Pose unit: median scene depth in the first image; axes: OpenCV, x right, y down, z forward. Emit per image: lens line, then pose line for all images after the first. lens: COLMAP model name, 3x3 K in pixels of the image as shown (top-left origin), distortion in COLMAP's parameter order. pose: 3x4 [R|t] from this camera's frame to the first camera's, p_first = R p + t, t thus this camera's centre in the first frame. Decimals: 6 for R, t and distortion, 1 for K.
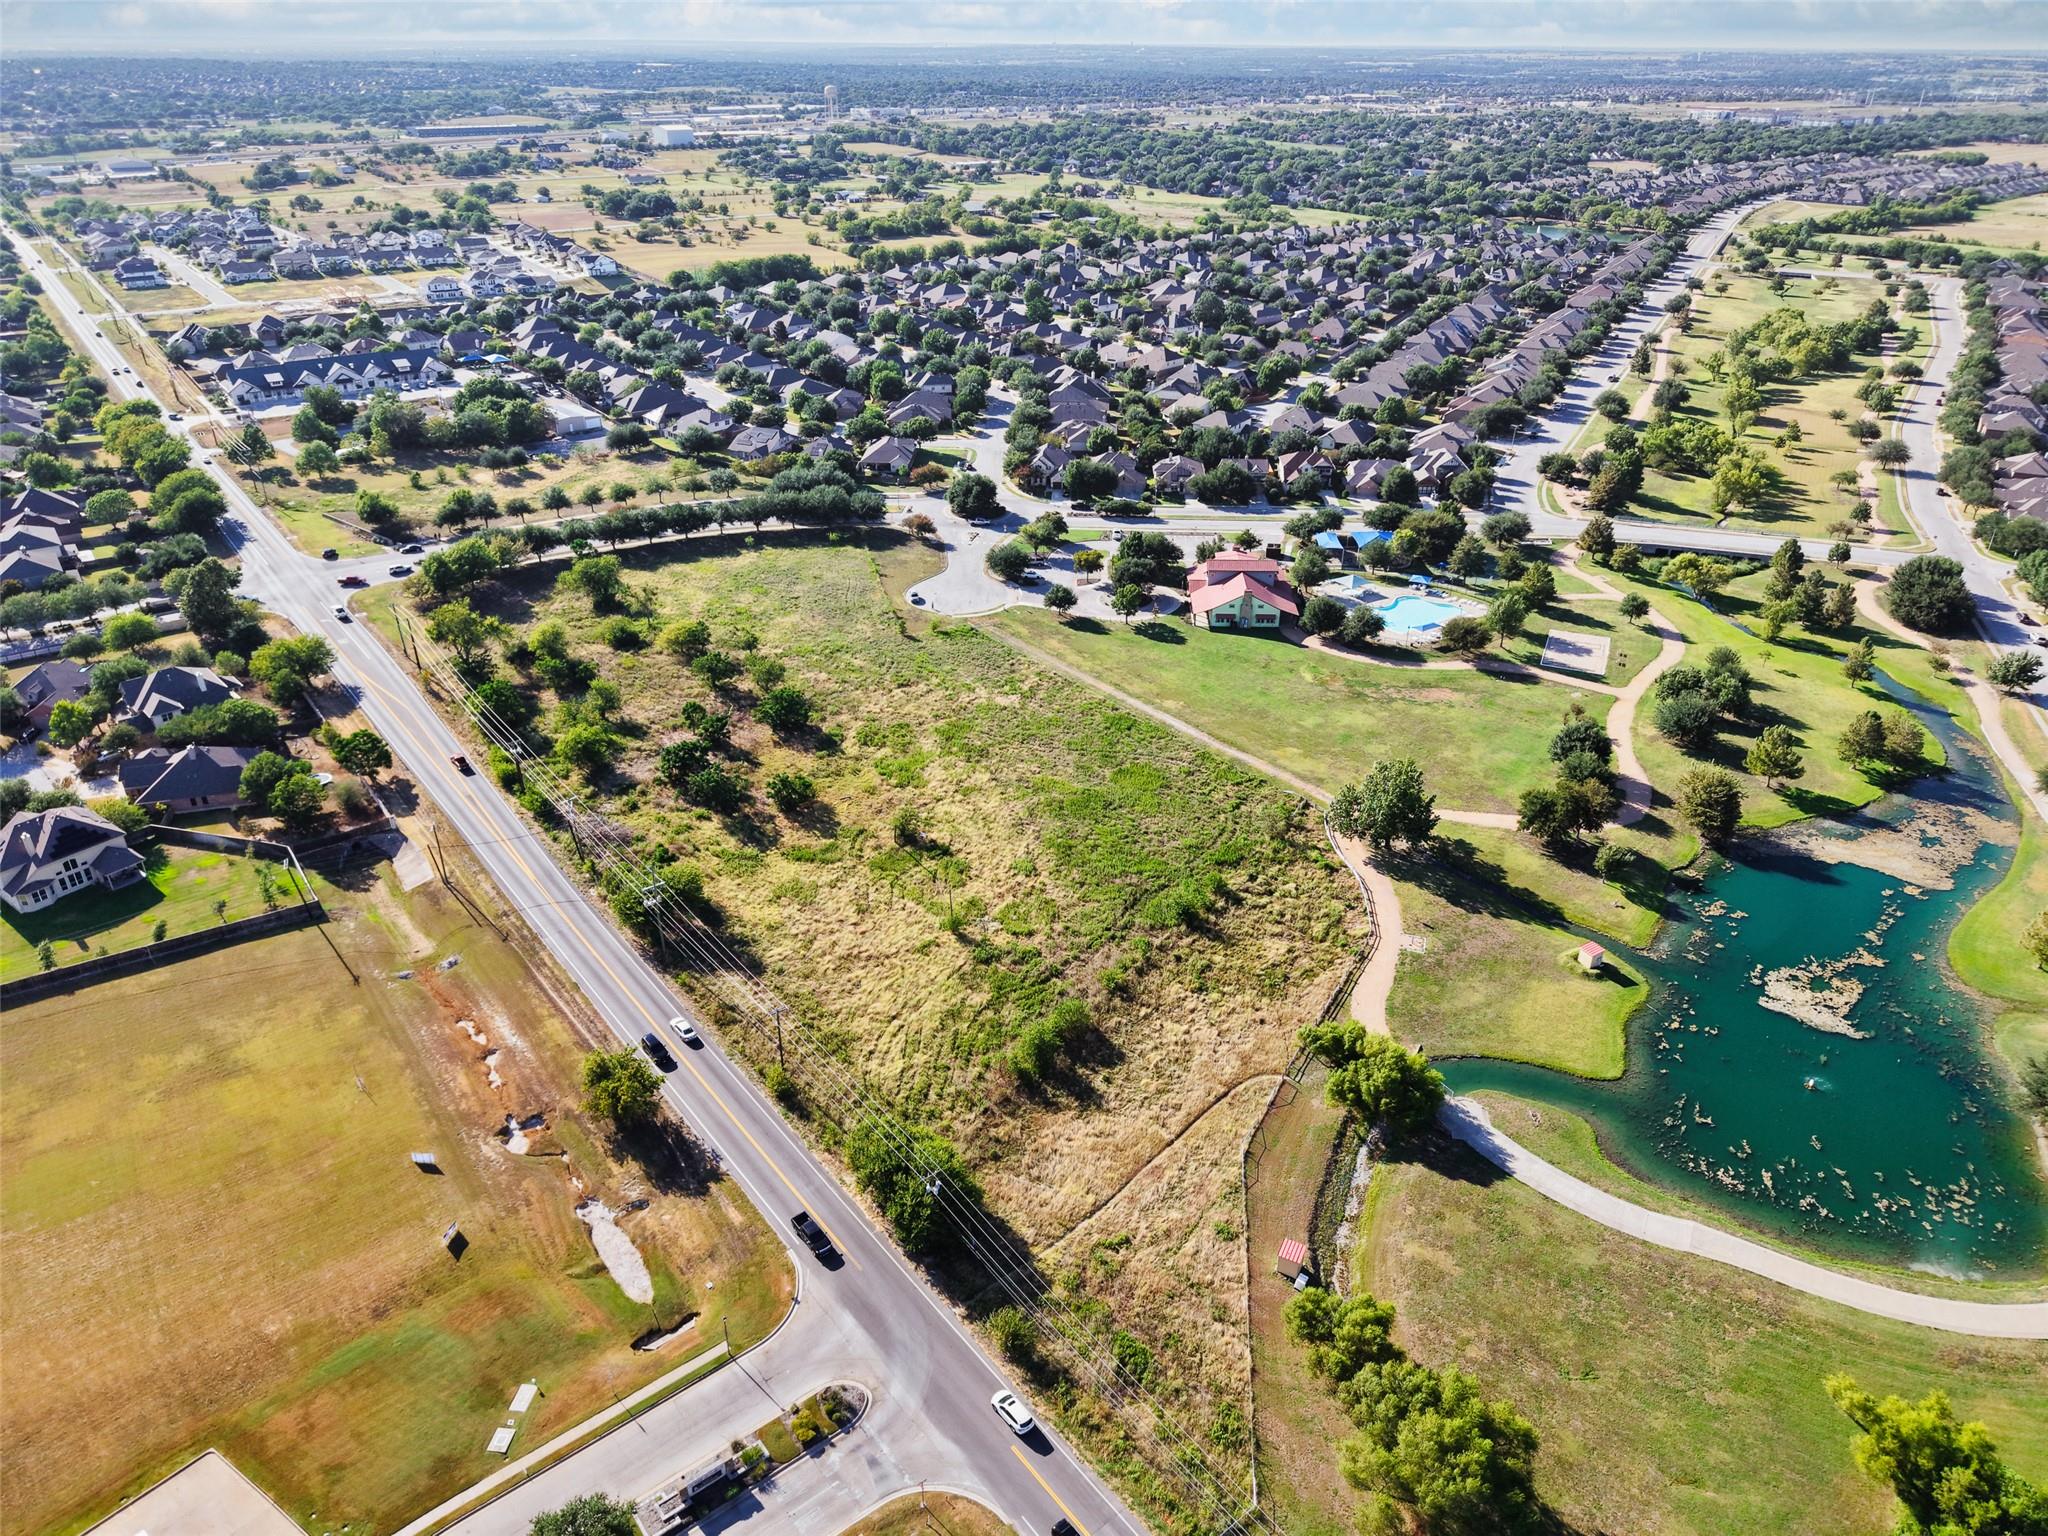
lens RADIAL K [[1369.2, 0, 1024.0], [0, 1369.2, 768.0], [0, 0, 1]] dist [0.001938, -0.004348]
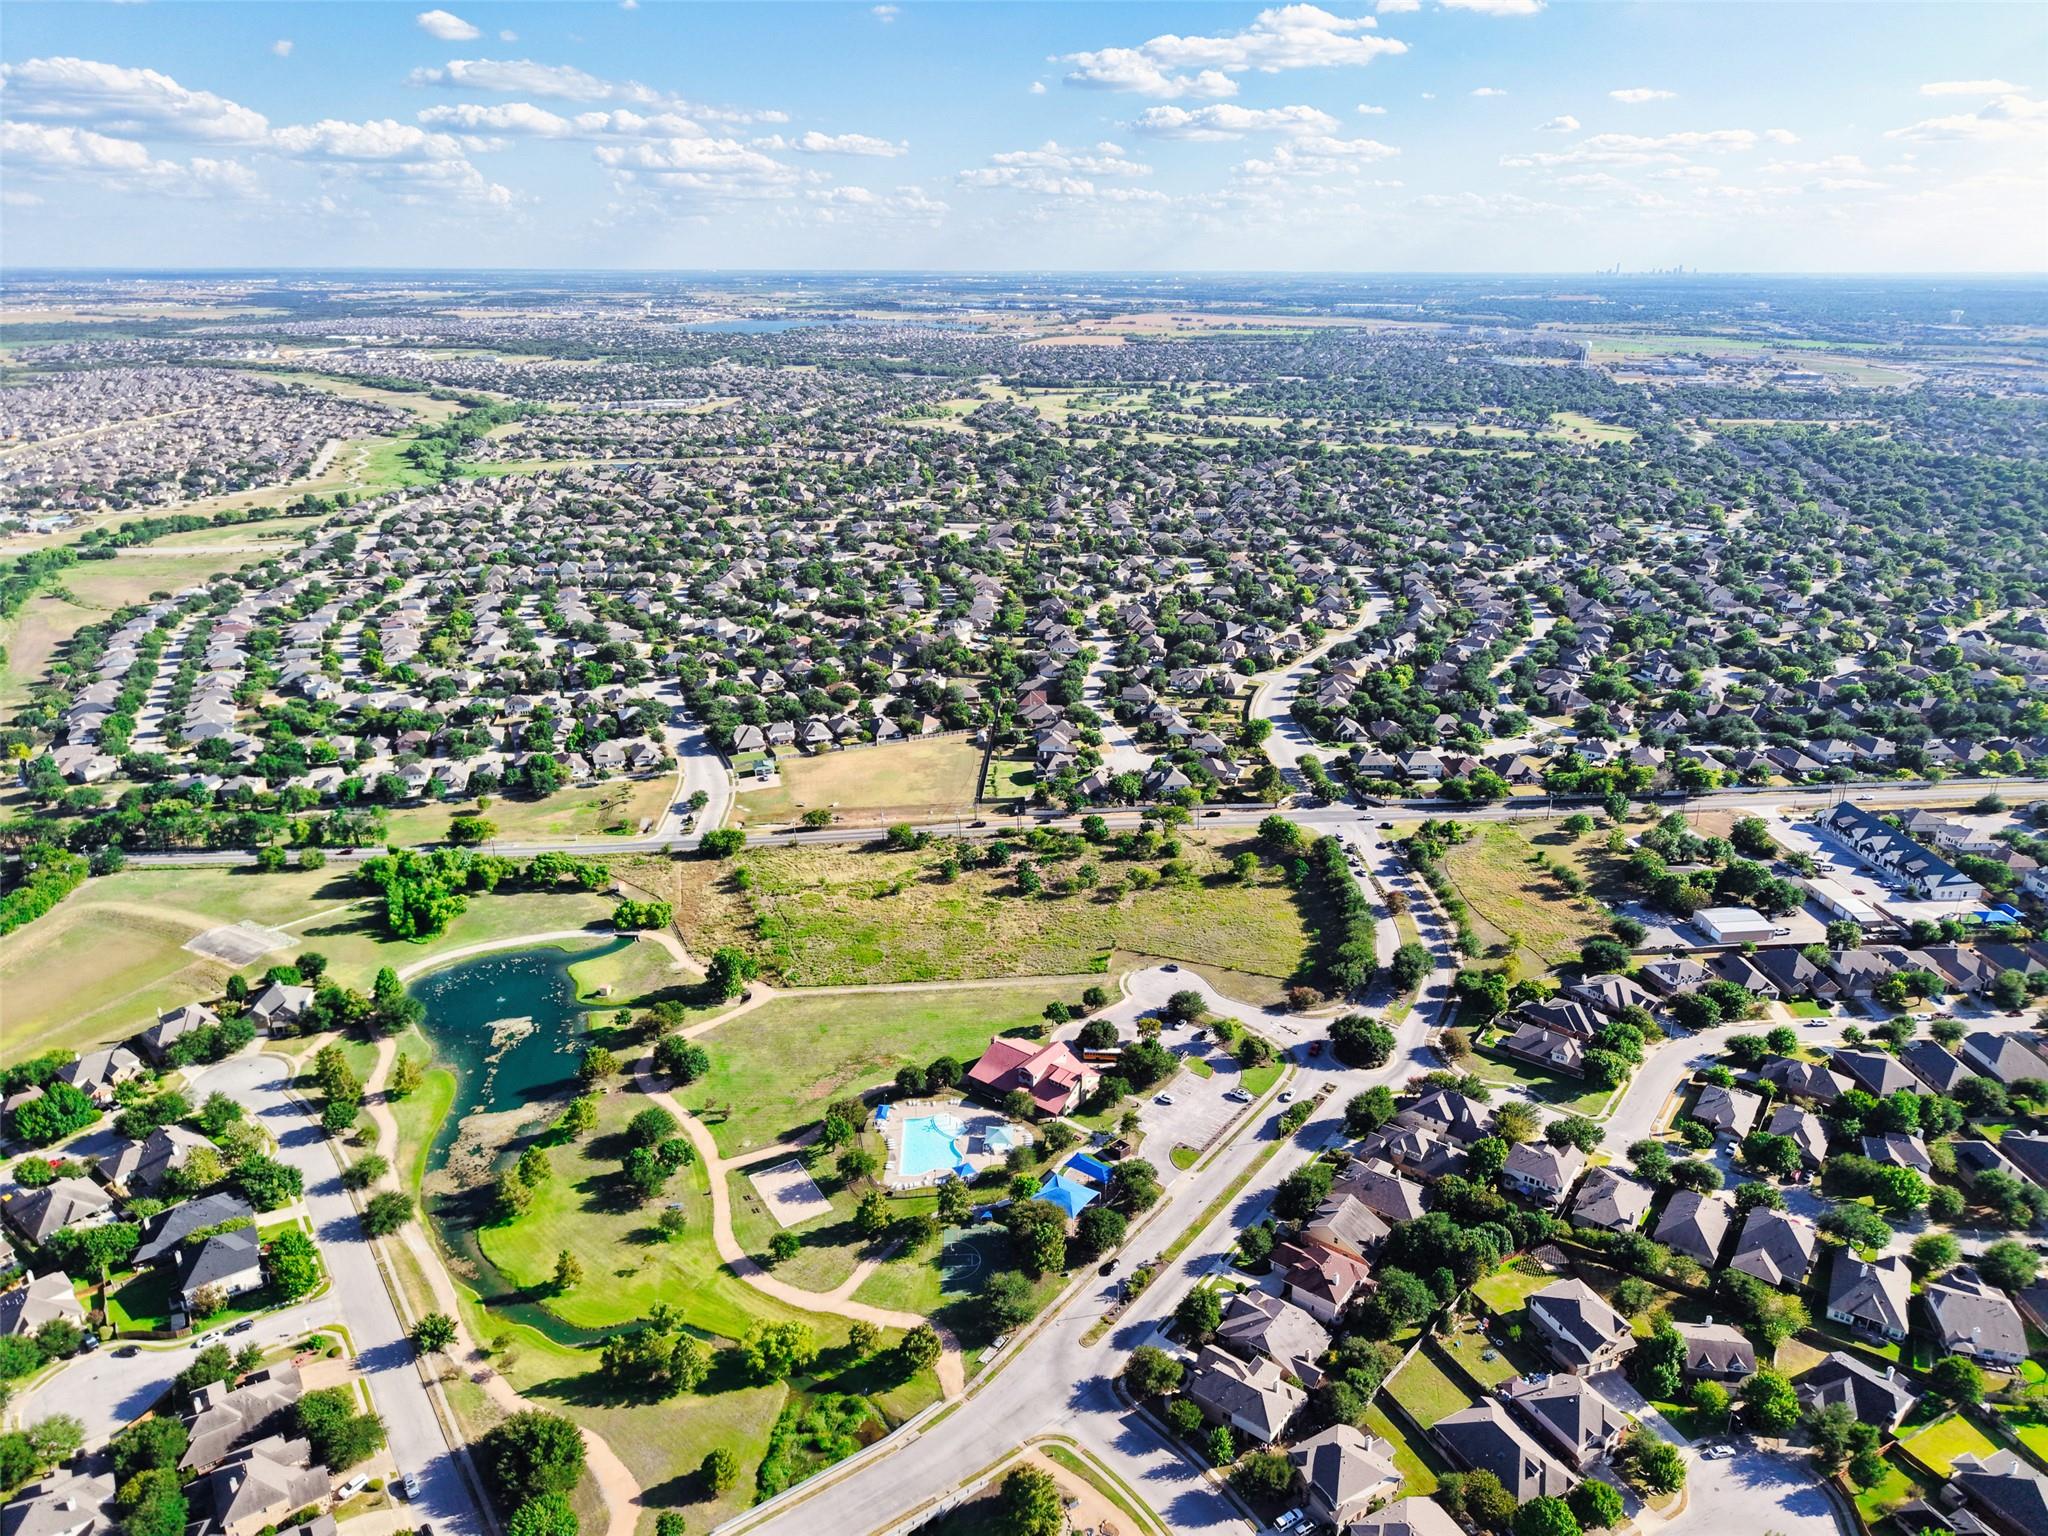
lens RADIAL K [[1365.4, 0, 1024.0], [0, 1365.4, 768.0], [0, 0, 1]] dist [0.088603, -0.001167]
pose [[-0.563241, 0.297703, -0.770800, 1.344881], [-0.381697, 0.733607, 0.562253, -1.329374], [0.732849, 0.610896, -0.299565, 1.599029]]
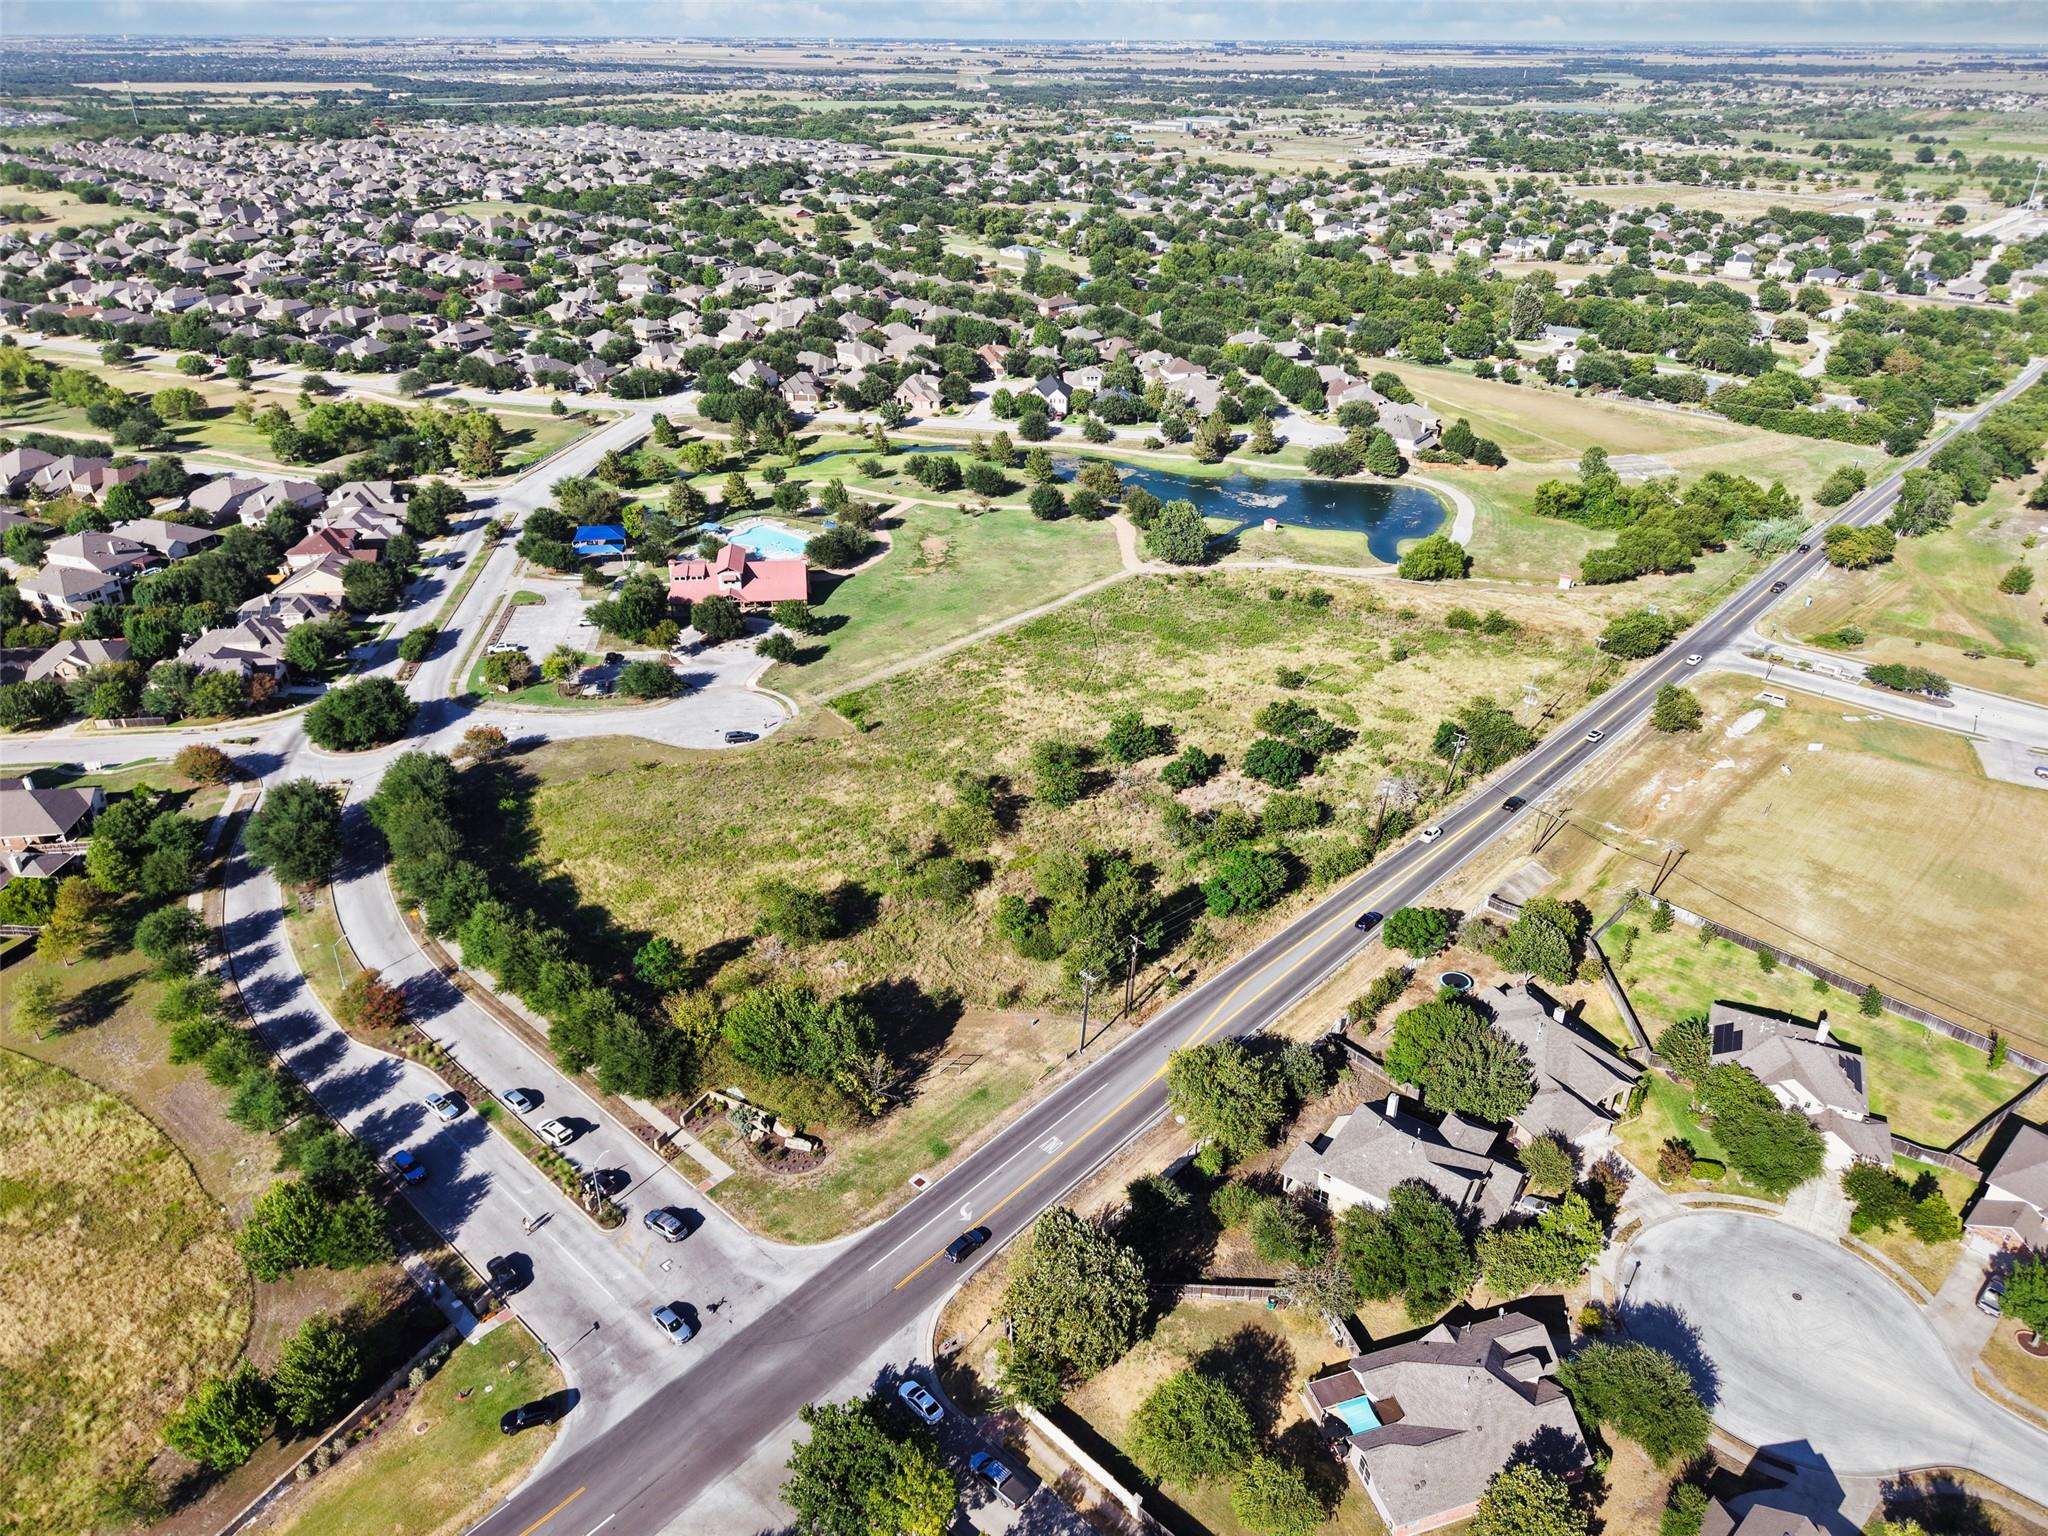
lens RADIAL K [[1369.2, 0, 1024.0], [0, 1369.2, 768.0], [0, 0, 1]] dist [0.001938, -0.004348]
pose [[-0.182044, -0.462786, 0.867577, -1.084825], [0.452857, 0.743716, 0.491739, -0.574051], [-0.872800, 0.482406, 0.074187, 1.092809]]
